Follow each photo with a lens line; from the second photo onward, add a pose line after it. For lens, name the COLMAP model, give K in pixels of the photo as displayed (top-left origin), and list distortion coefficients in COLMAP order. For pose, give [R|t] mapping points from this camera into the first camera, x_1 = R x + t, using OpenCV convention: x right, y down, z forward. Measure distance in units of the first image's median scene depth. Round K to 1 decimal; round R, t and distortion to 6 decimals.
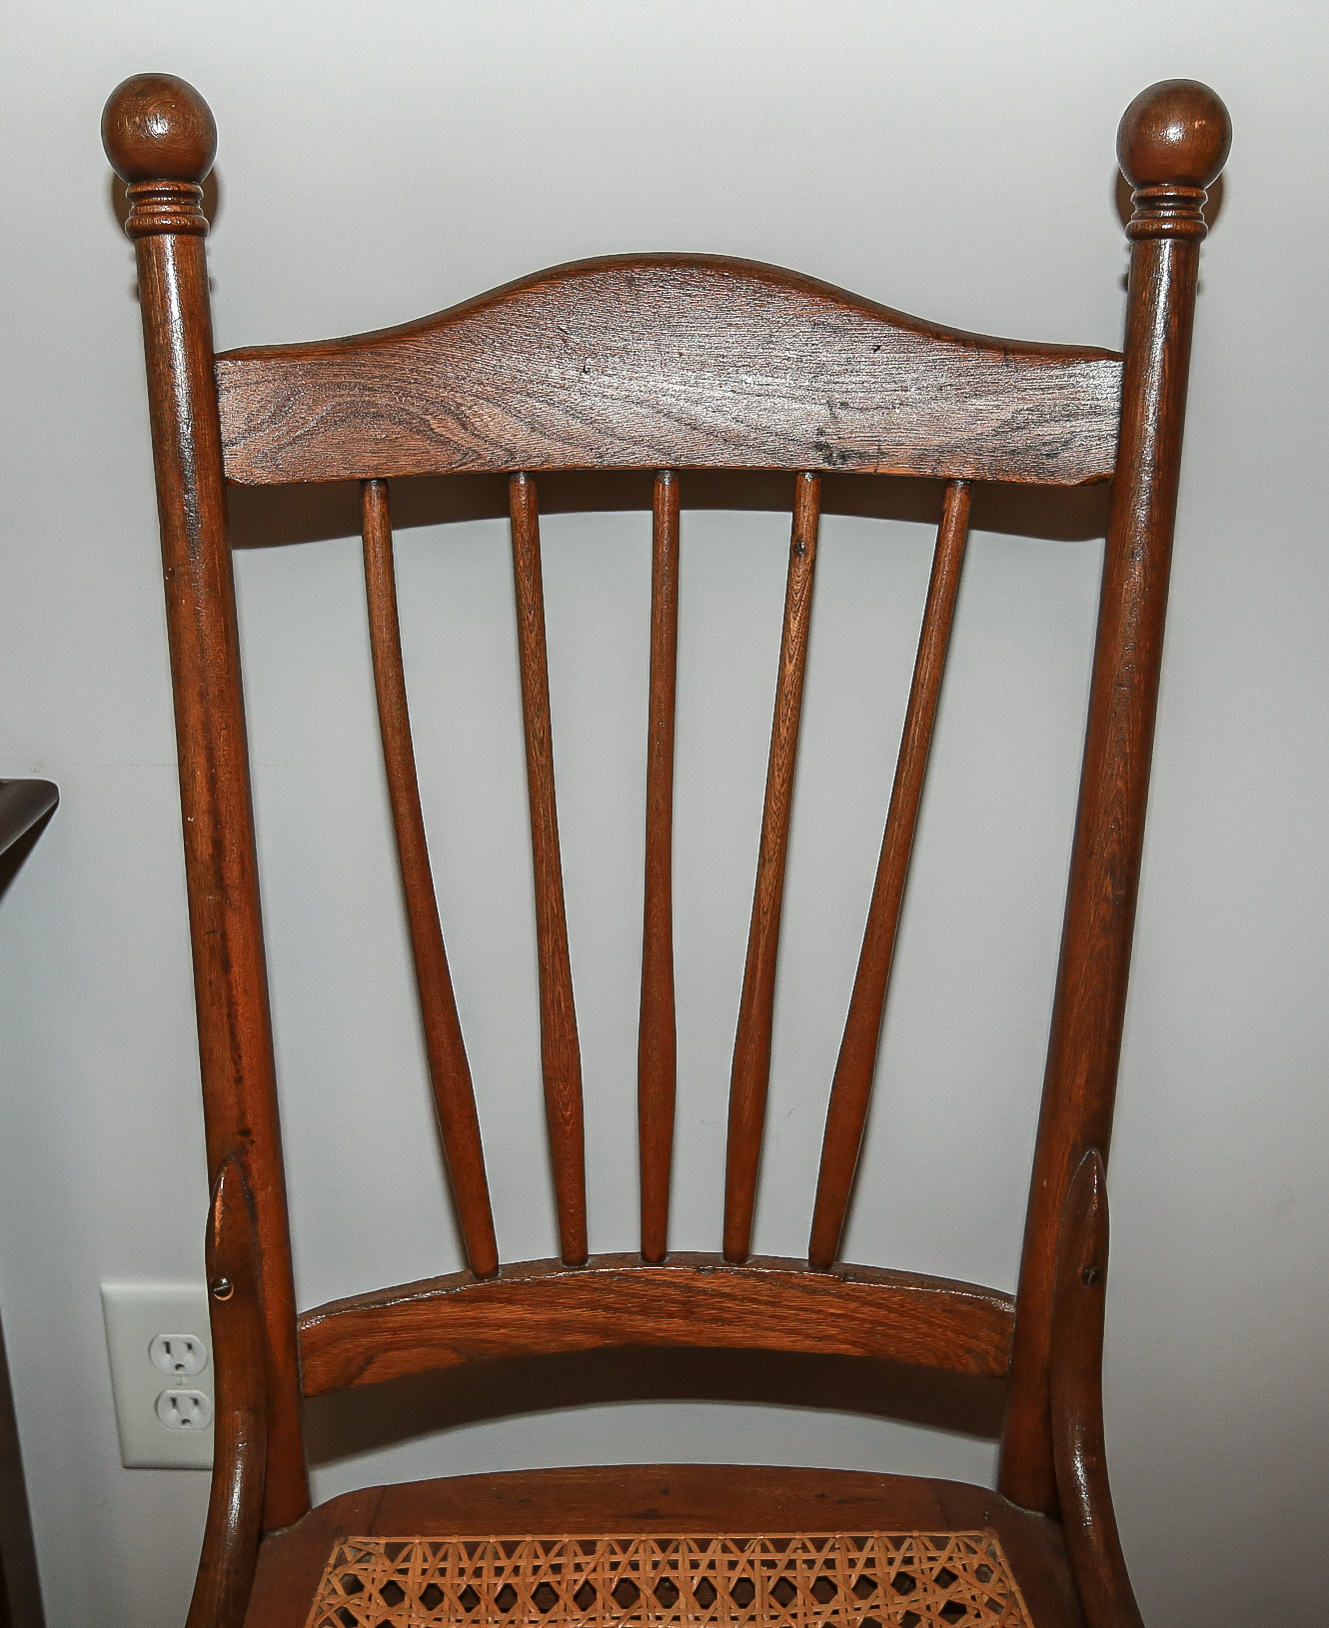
lens RADIAL K [[1538.2, 0, 663.8], [0, 1538.2, 772.4], [0, 0, 1]] dist [-0.029789, 0.000000]
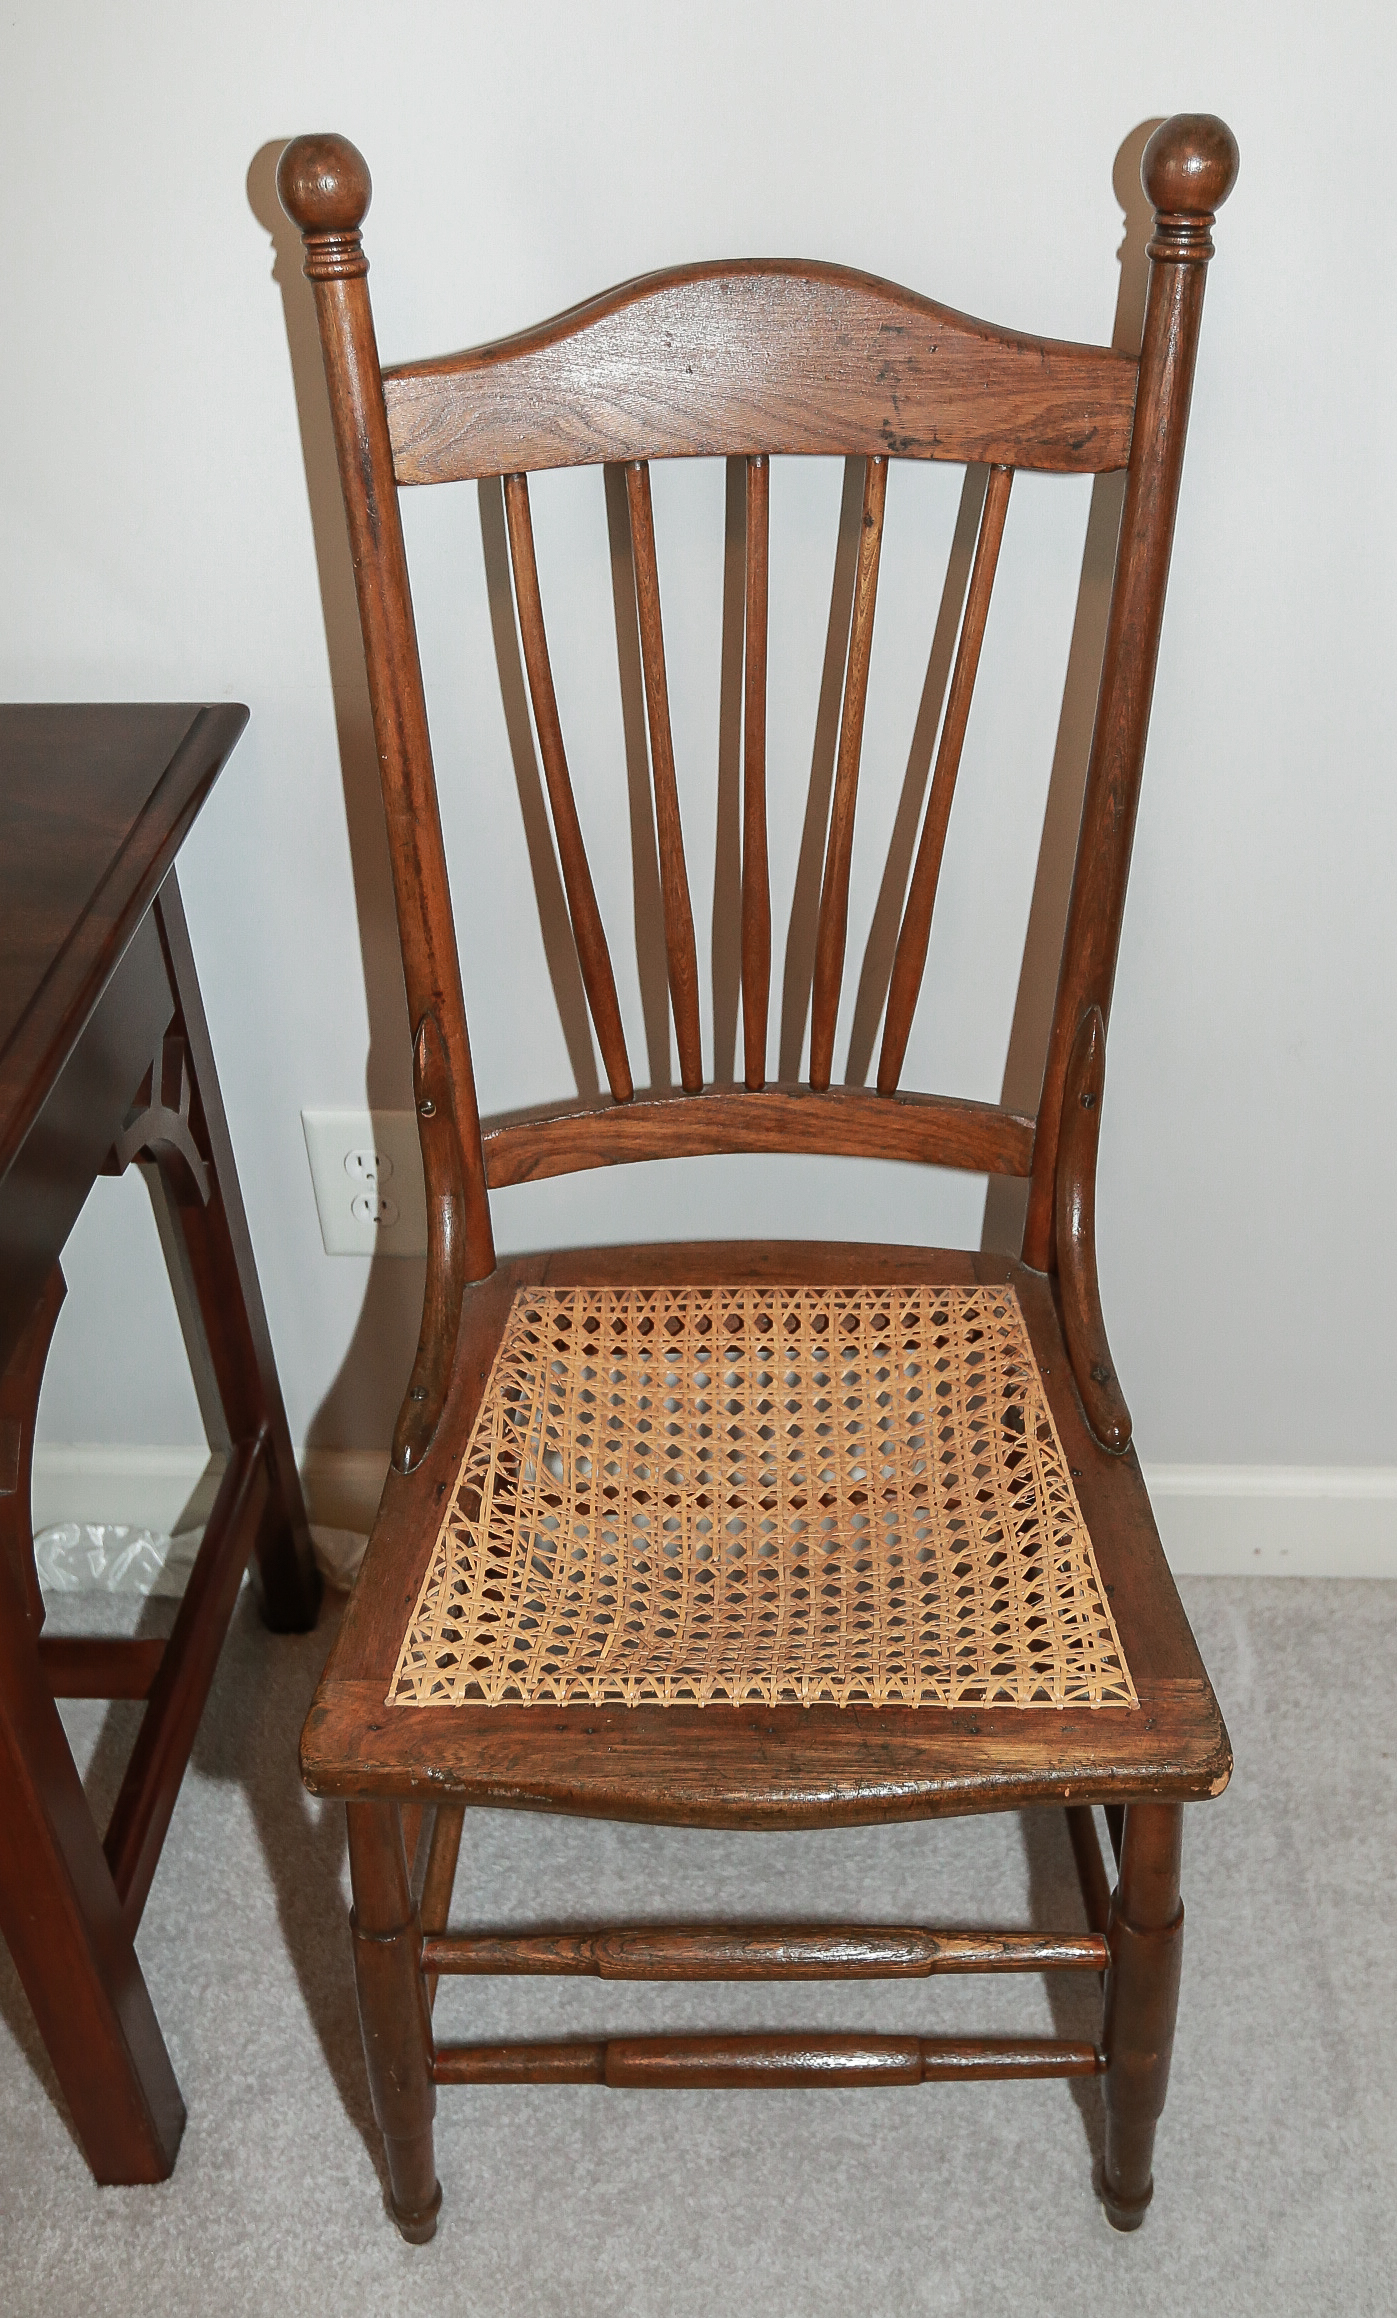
lens RADIAL K [[1771.6, 0, 717.7], [0, 1771.6, 1073.2], [0, 0, 1]] dist [-0.001385, 0.007978]
pose [[0.998888, 0.000345, -0.047135, 0.034145], [0.013445, 0.956348, 0.291920, -0.132380], [0.045178, -0.292230, 0.955280, -0.431169]]
